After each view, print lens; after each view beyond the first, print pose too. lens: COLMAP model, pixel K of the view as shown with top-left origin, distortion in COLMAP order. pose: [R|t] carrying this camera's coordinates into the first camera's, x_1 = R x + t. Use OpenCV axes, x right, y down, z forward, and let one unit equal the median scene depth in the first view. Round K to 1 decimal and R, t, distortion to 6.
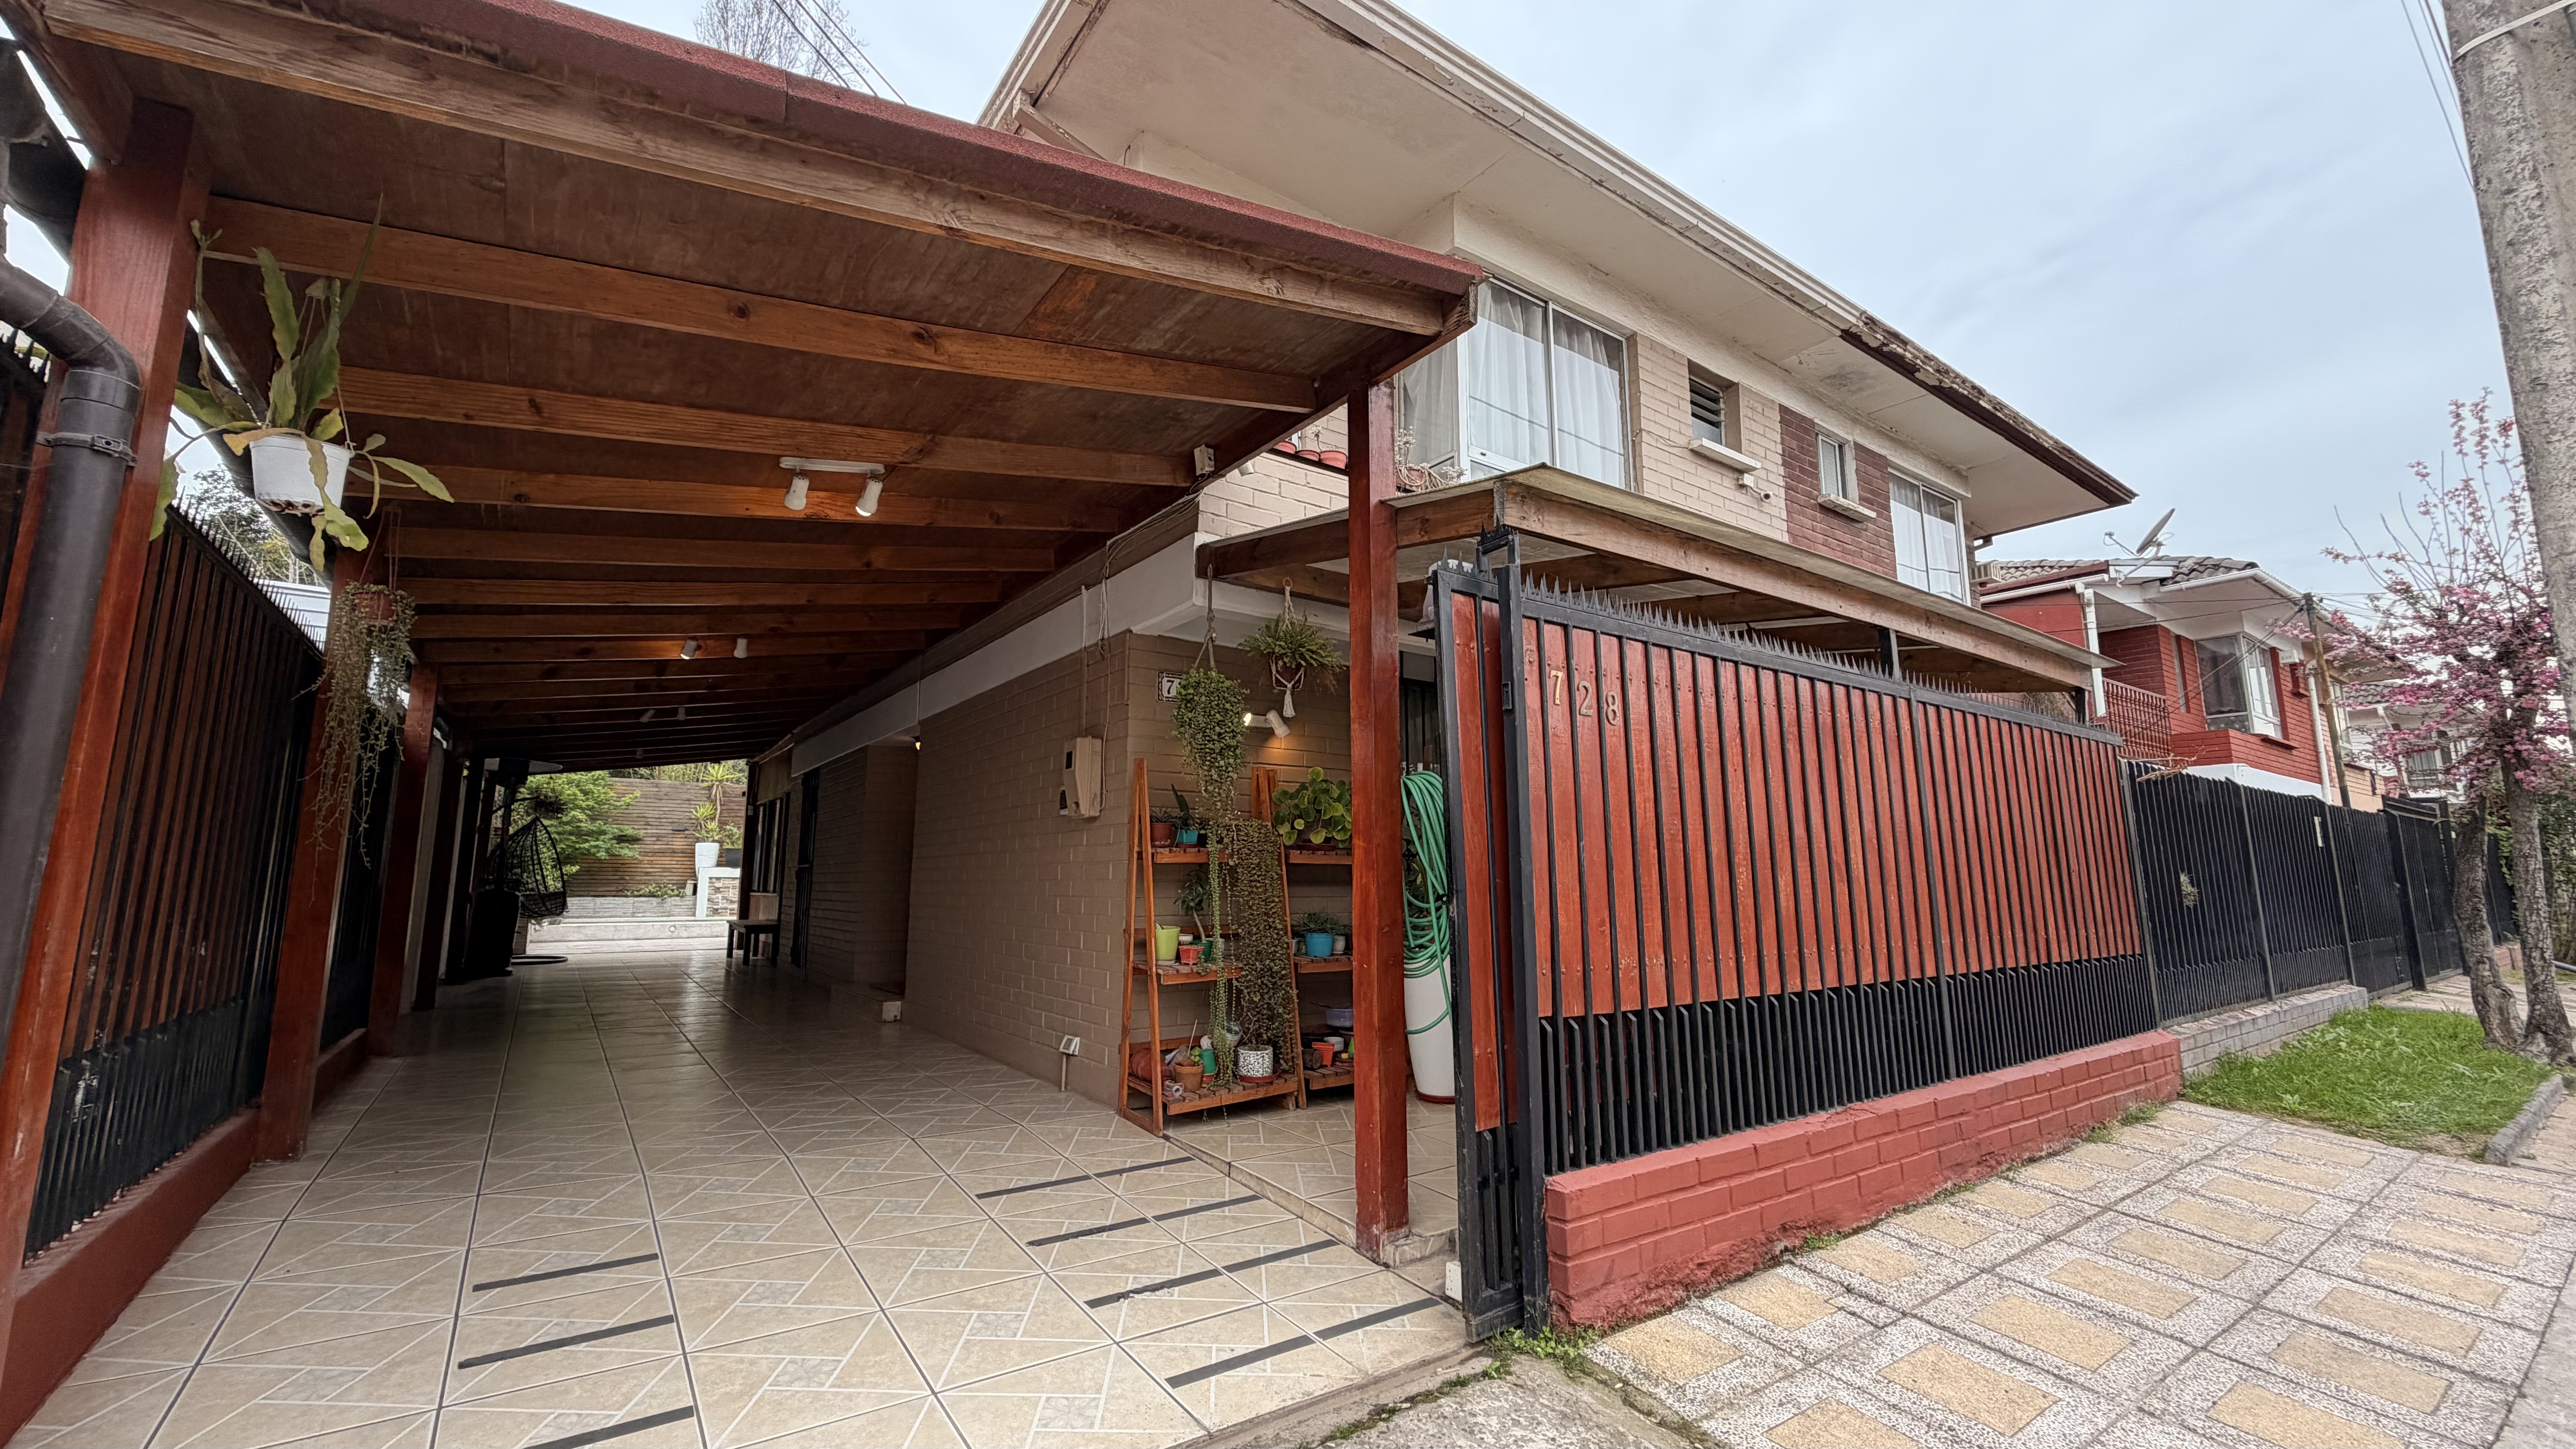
lens RADIAL K [[1024.2, 0, 1281.1], [0, 1024.2, 724.2], [0, 0, 1]] dist [-0.000643, 0.000105]
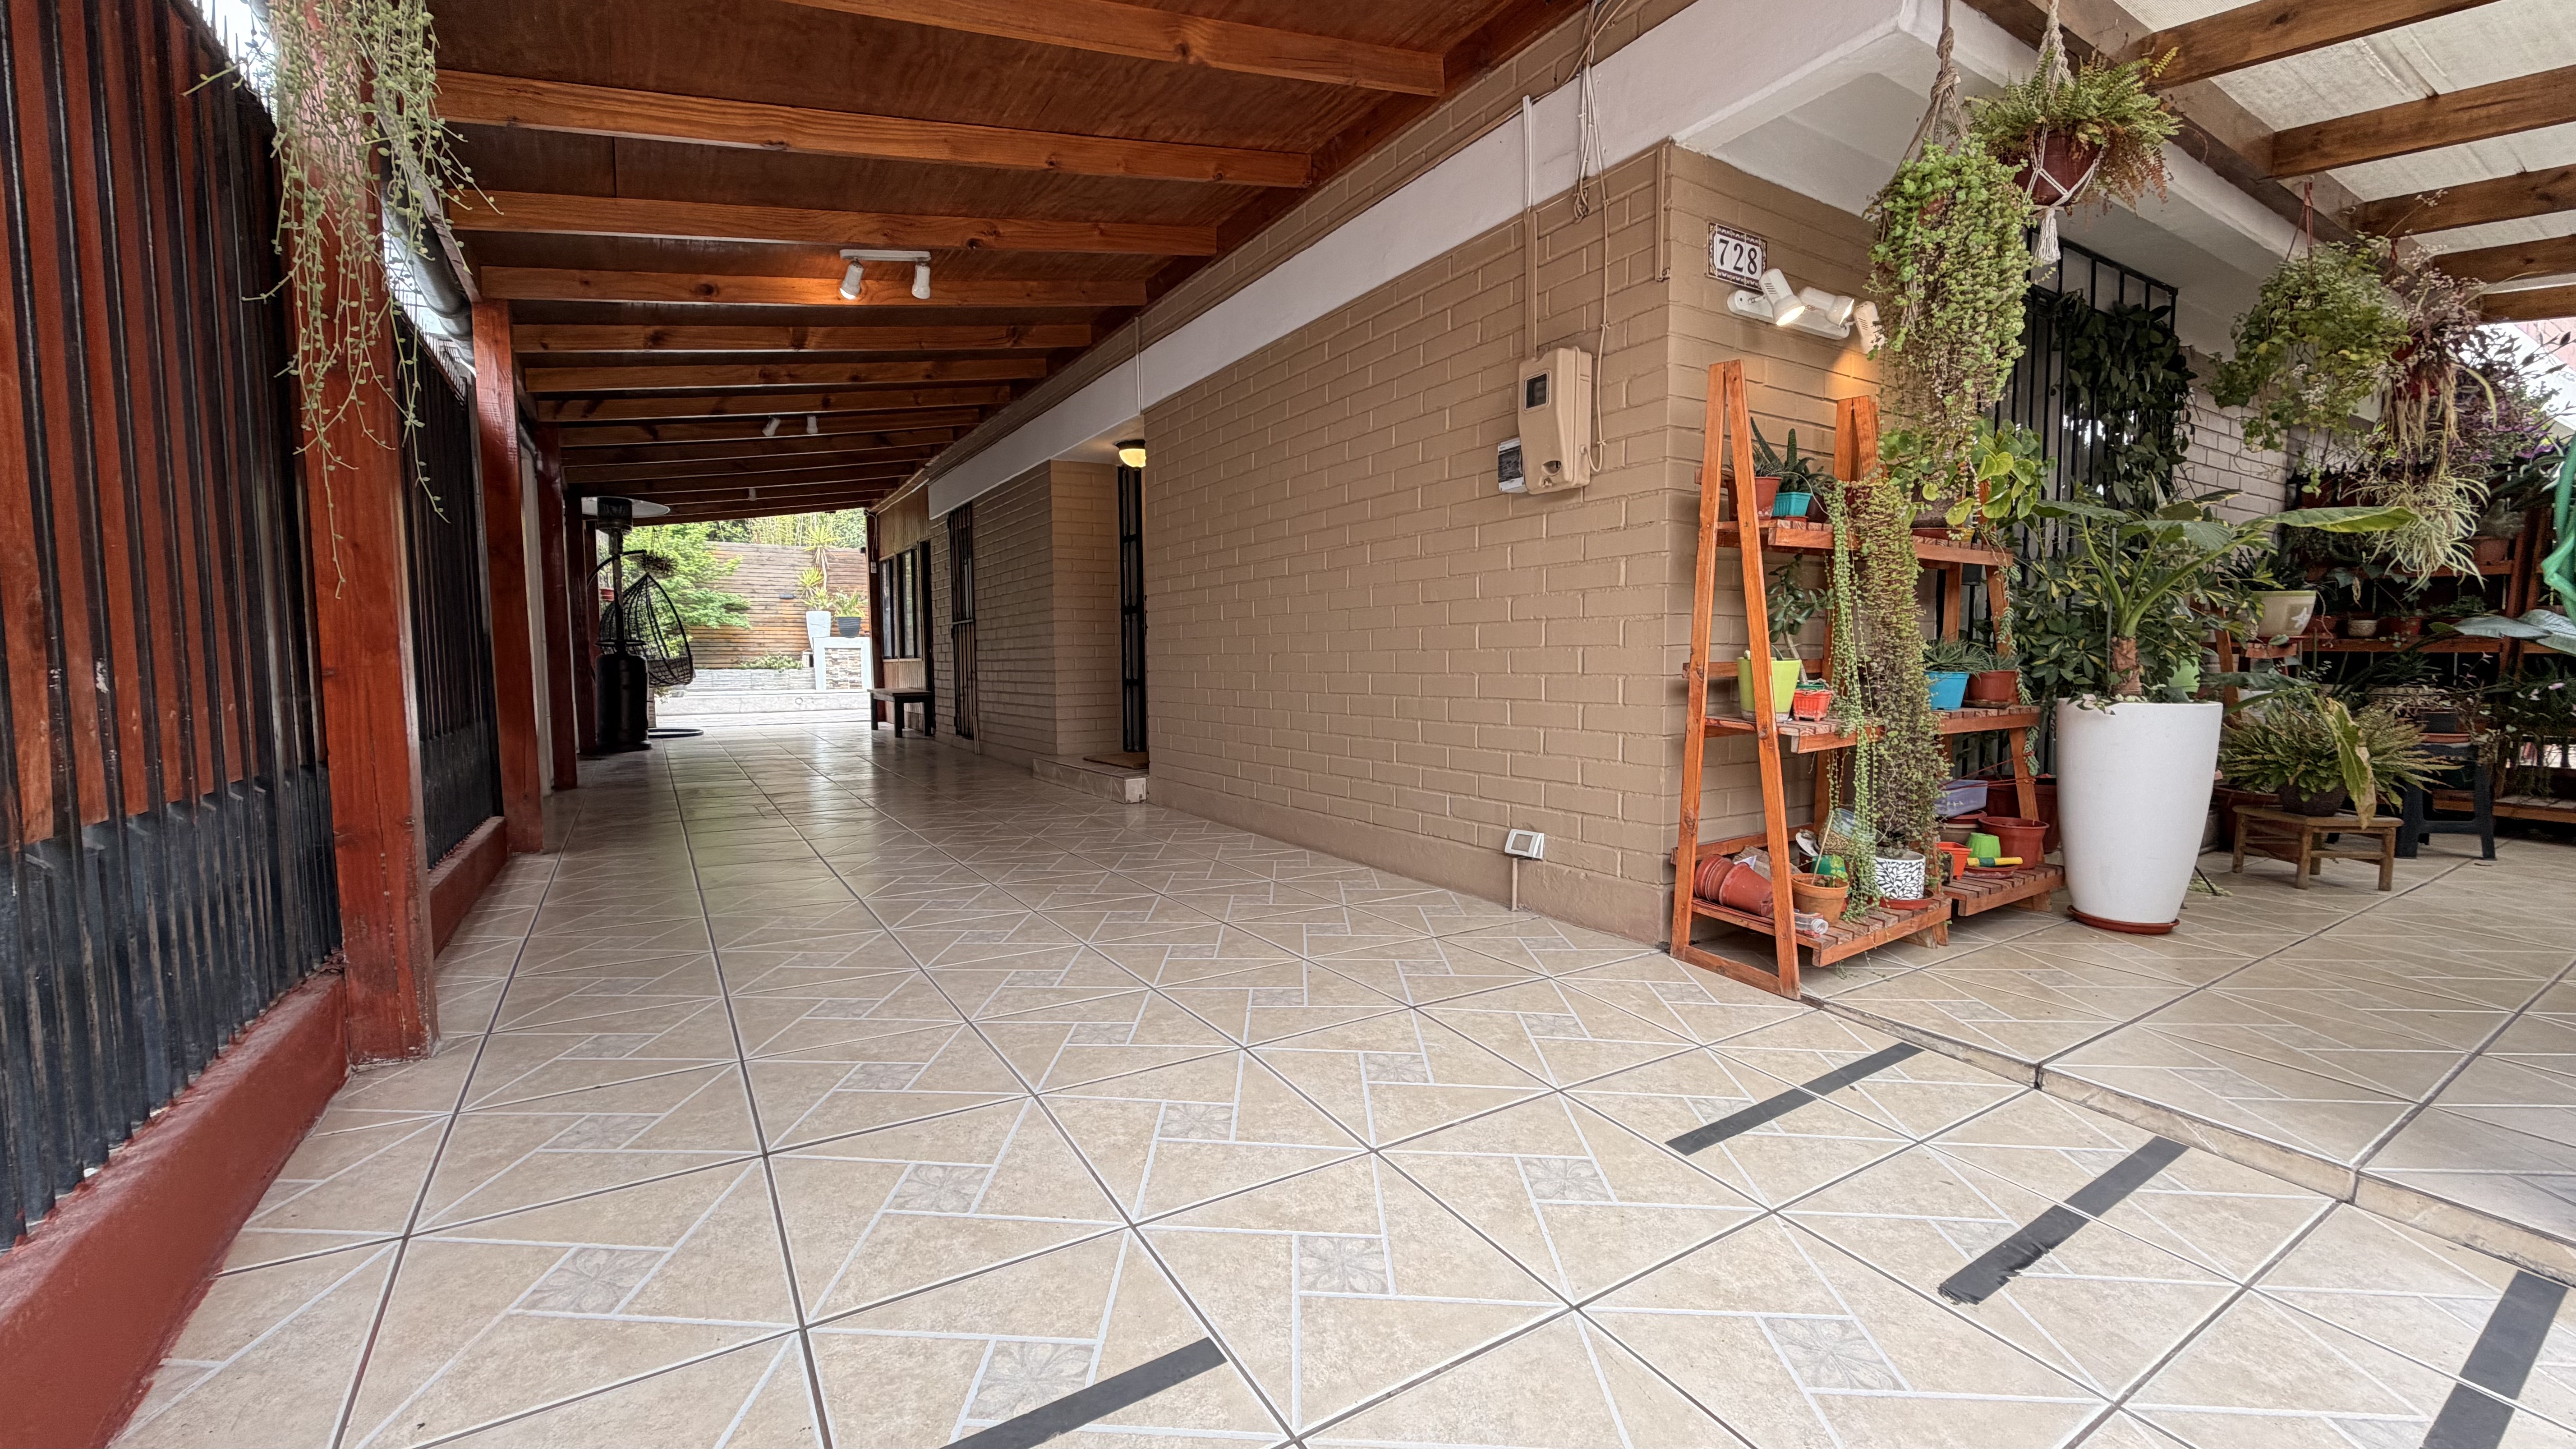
lens RADIAL K [[1024.2, 0, 1283.4], [0, 1024.2, 720.0], [0, 0, 1]] dist [-0.000643, 0.000105]
pose [[0.998188, -0.007905, -0.059651, -0.162115], [0.020365, 0.977210, 0.211295, 0.047055], [0.056621, -0.212127, 0.975600, 0.184925]]
